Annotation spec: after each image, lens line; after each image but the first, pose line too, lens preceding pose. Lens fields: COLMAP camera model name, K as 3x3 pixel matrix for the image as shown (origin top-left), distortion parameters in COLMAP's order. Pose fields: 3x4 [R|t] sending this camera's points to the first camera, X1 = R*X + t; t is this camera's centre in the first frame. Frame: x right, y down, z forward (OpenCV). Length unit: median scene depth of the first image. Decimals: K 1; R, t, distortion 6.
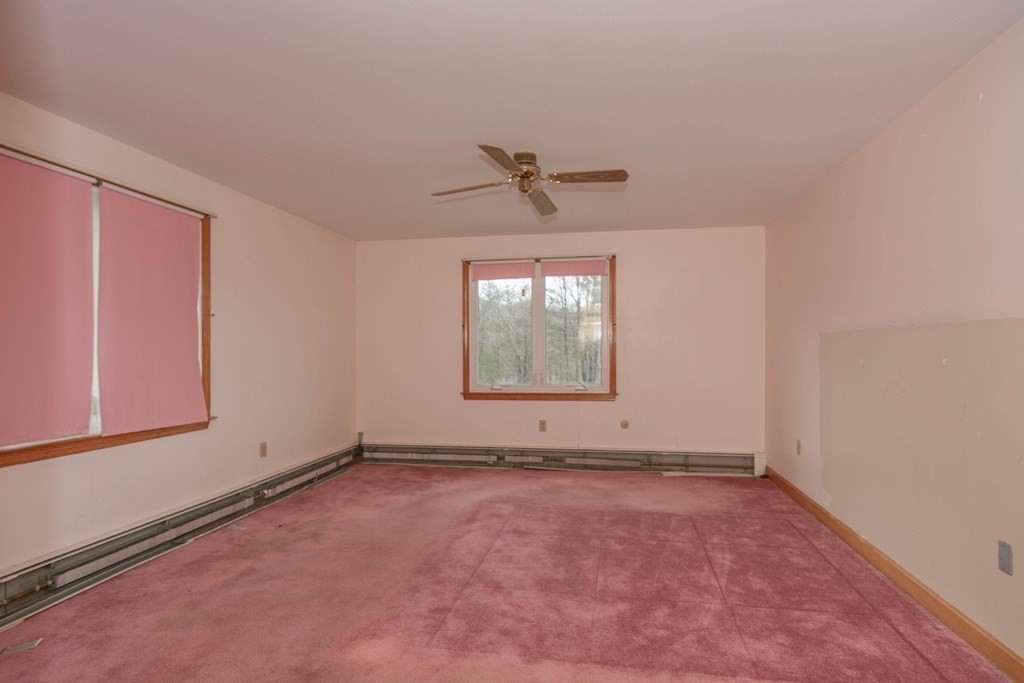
lens RADIAL K [[503.5, 0, 535.6], [0, 503.5, 351.5], [0, 0, 1]] dist [0.003272, 0.001701]
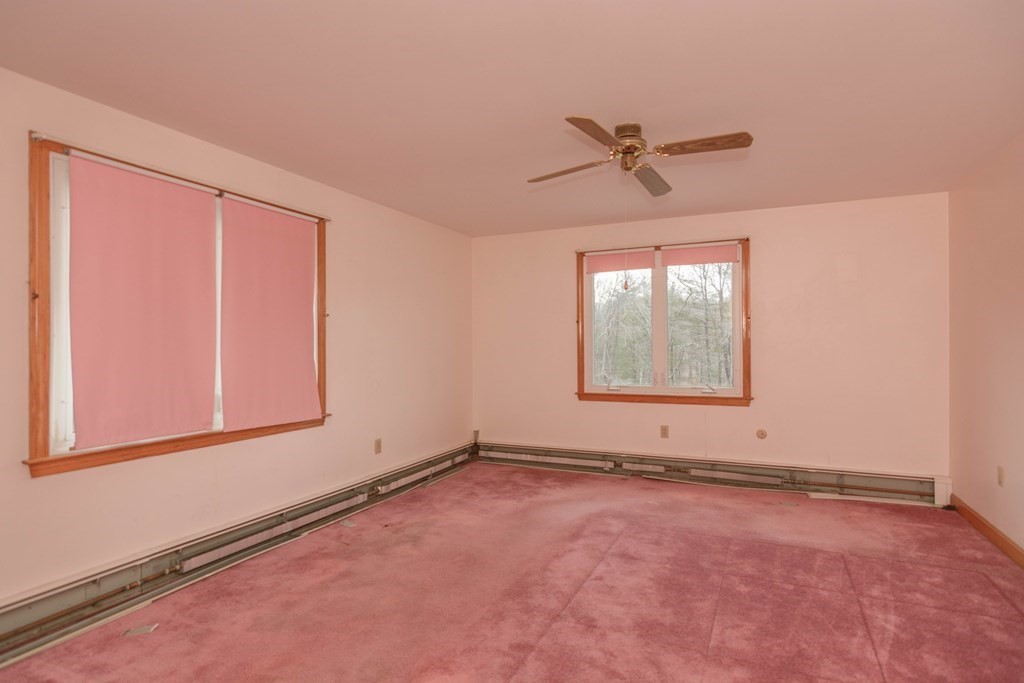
lens RADIAL K [[512.1, 0, 548.4], [0, 512.1, 343.1], [0, 0, 1]] dist [-0.001658, 0.002543]
pose [[0.970953, -0.001756, -0.239266, 0.051061], [0.000830, 0.999992, -0.003971, -0.011854], [0.239271, 0.003657, 0.970946, 0.097138]]
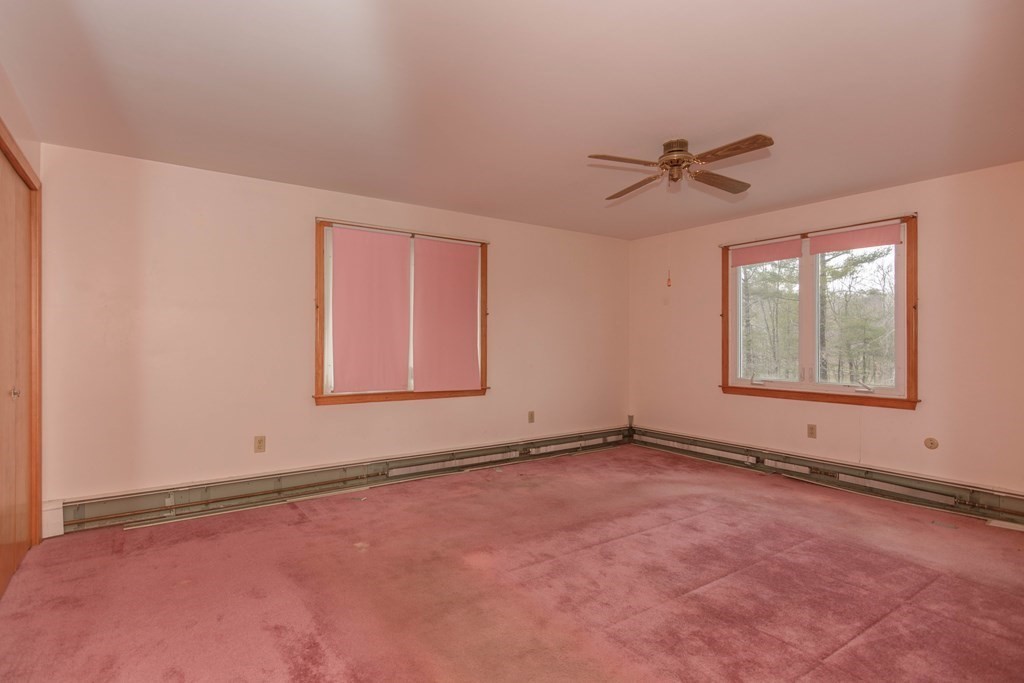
lens RADIAL K [[512.5, 0, 507.7], [0, 512.5, 348.6], [0, 0, 1]] dist [-0.000353, 0.000443]
pose [[0.697056, 0.016934, -0.716816, 0.436995], [-0.008609, 0.999847, 0.015249, 0.000569], [0.716965, -0.004458, 0.697095, 0.057131]]
